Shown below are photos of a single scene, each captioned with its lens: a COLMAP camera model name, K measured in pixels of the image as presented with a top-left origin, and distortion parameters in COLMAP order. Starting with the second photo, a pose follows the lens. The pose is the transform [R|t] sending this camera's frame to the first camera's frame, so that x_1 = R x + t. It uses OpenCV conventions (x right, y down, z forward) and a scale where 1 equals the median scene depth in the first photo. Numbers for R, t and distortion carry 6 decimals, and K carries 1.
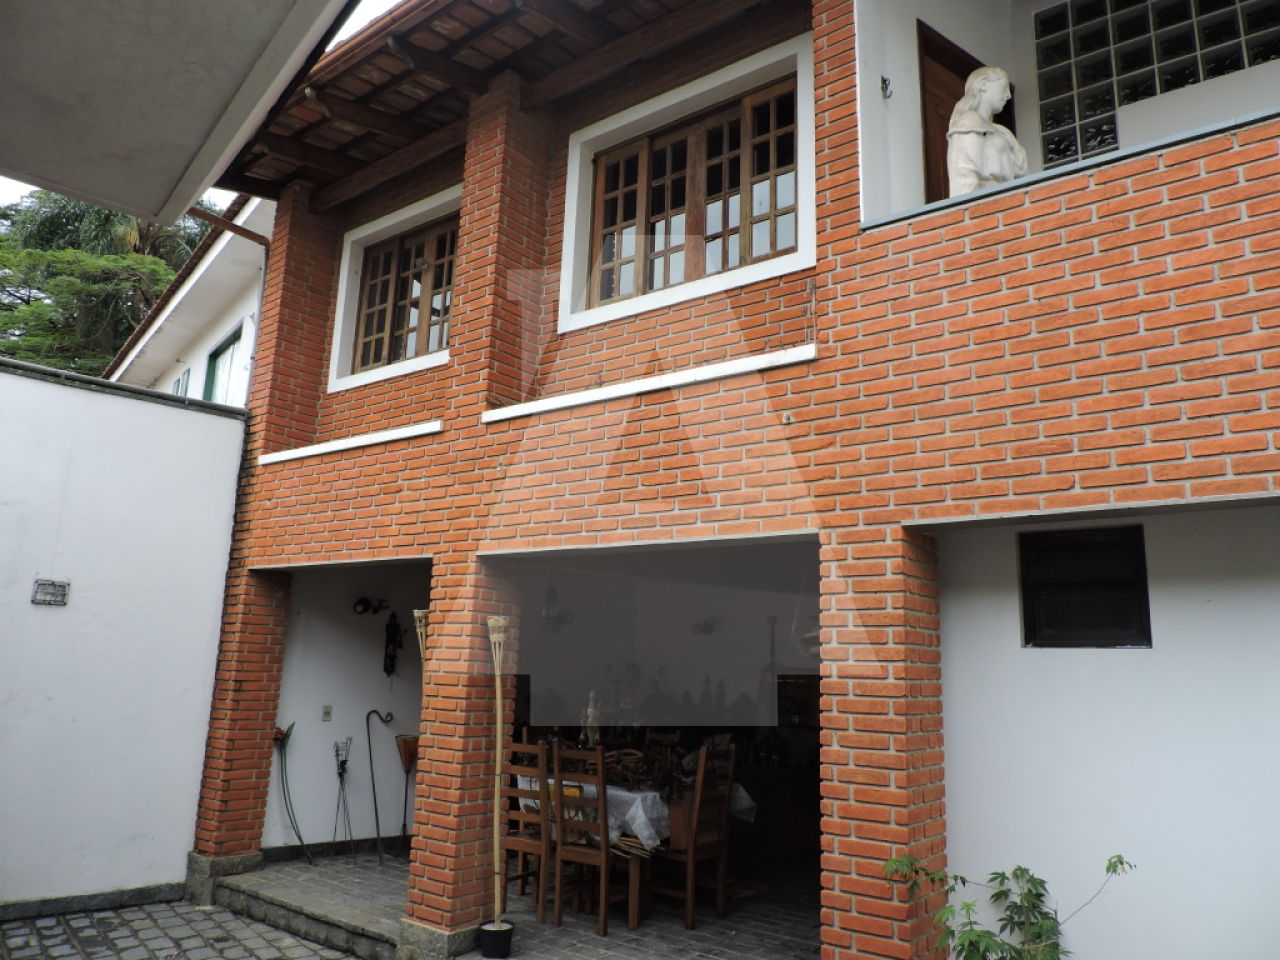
lens RADIAL K [[919.7, 0, 645.7], [0, 919.7, 479.1], [0, 0, 1]] dist [-0.012773, 0.007755]
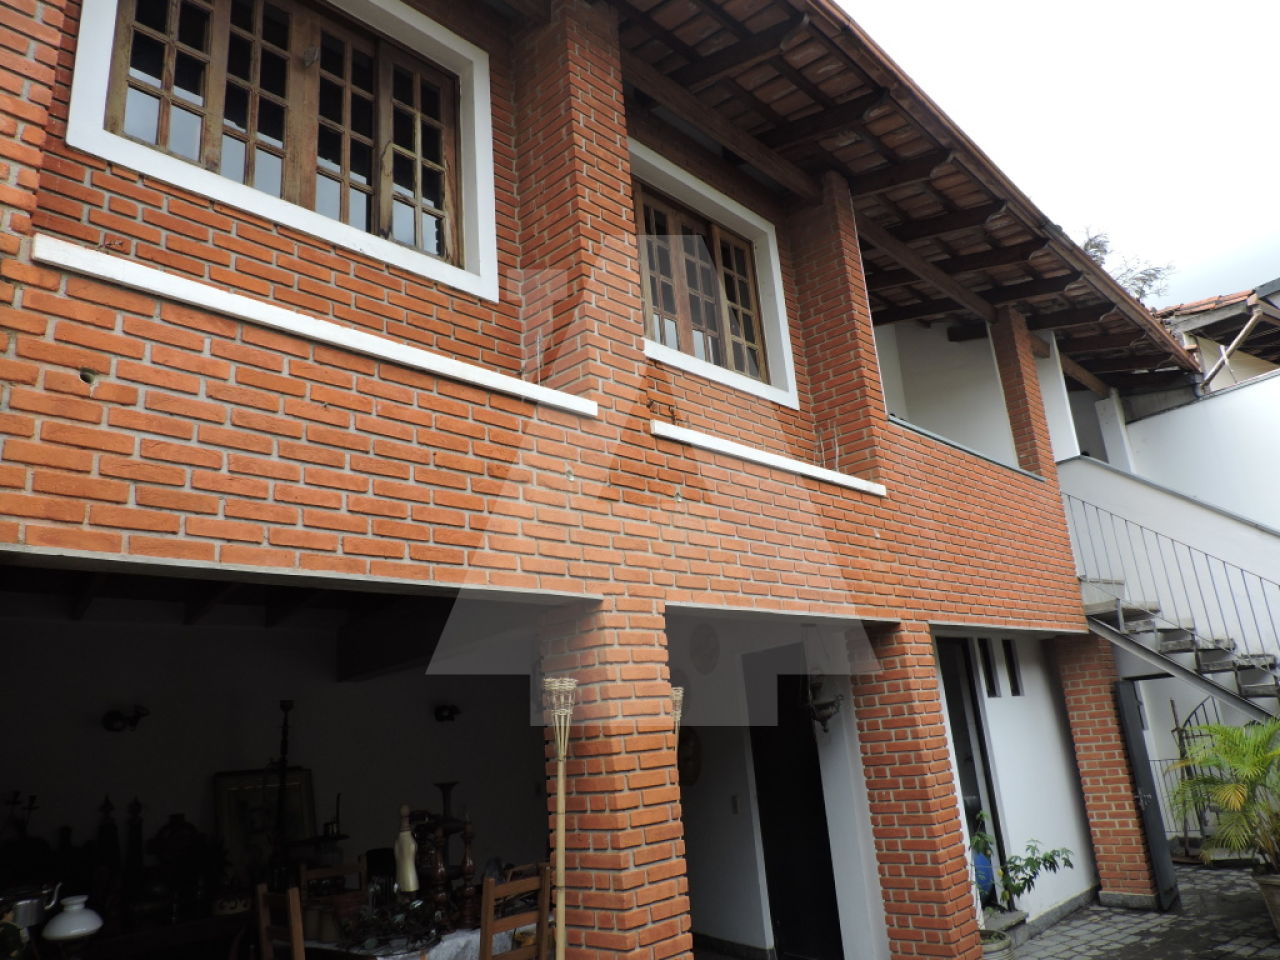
lens RADIAL K [[919.7, 0, 648.4], [0, 919.7, 472.7], [0, 0, 1]] dist [-0.012773, 0.007755]
pose [[0.077650, 0.231997, 0.969612, -0.921806], [-0.120730, 0.967580, -0.221842, 0.143312], [-0.989644, -0.099835, 0.103142, 0.924534]]
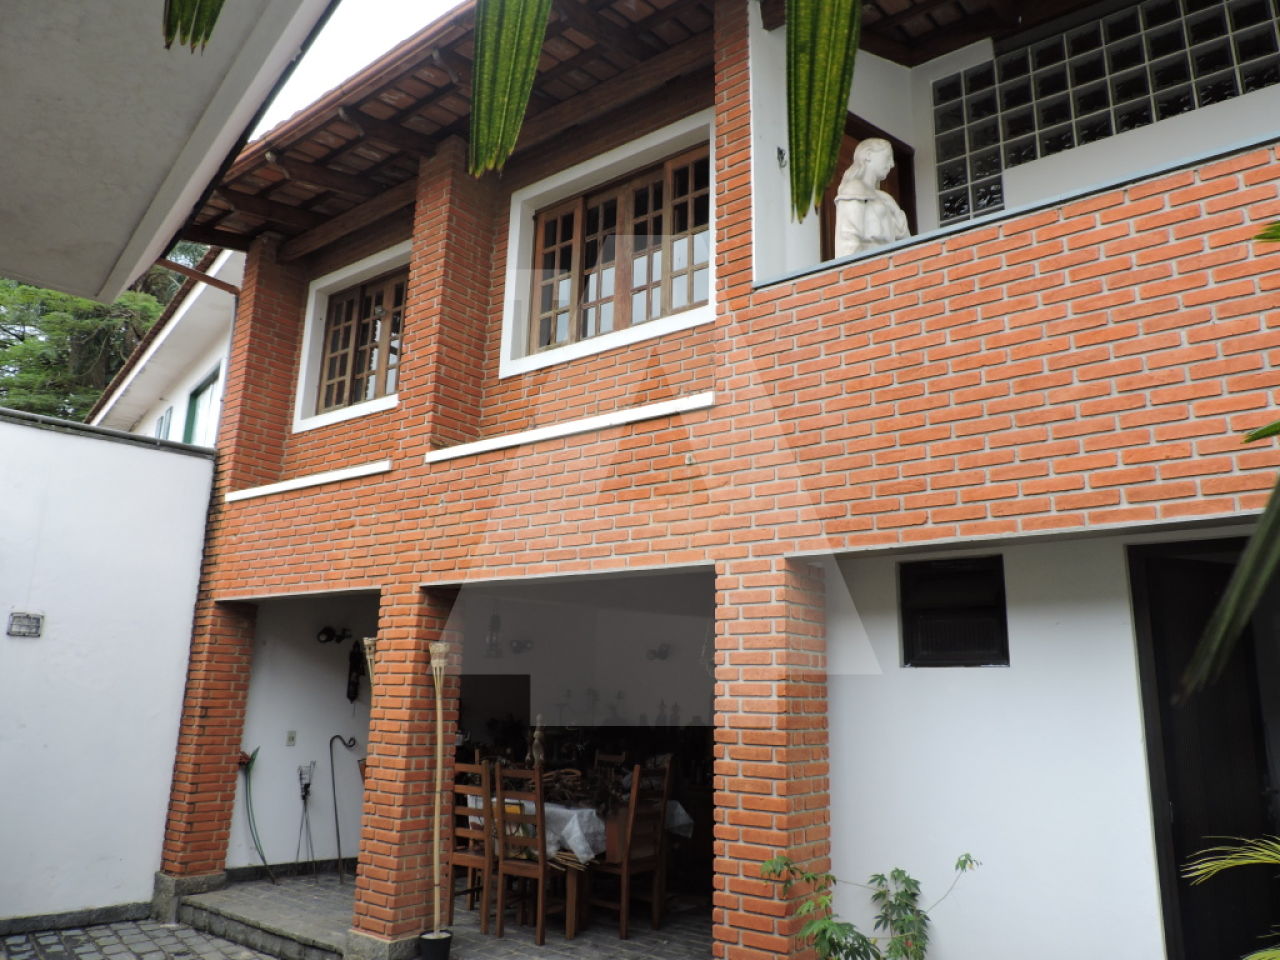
lens RADIAL K [[919.7, 0, 645.6], [0, 919.7, 478.9], [0, 0, 1]] dist [-0.012773, 0.007755]
pose [[0.999961, -0.008484, 0.002255, 0.076489], [0.008547, 0.999532, -0.029379, -0.008579], [-0.002004, 0.029397, 0.999566, -0.074358]]
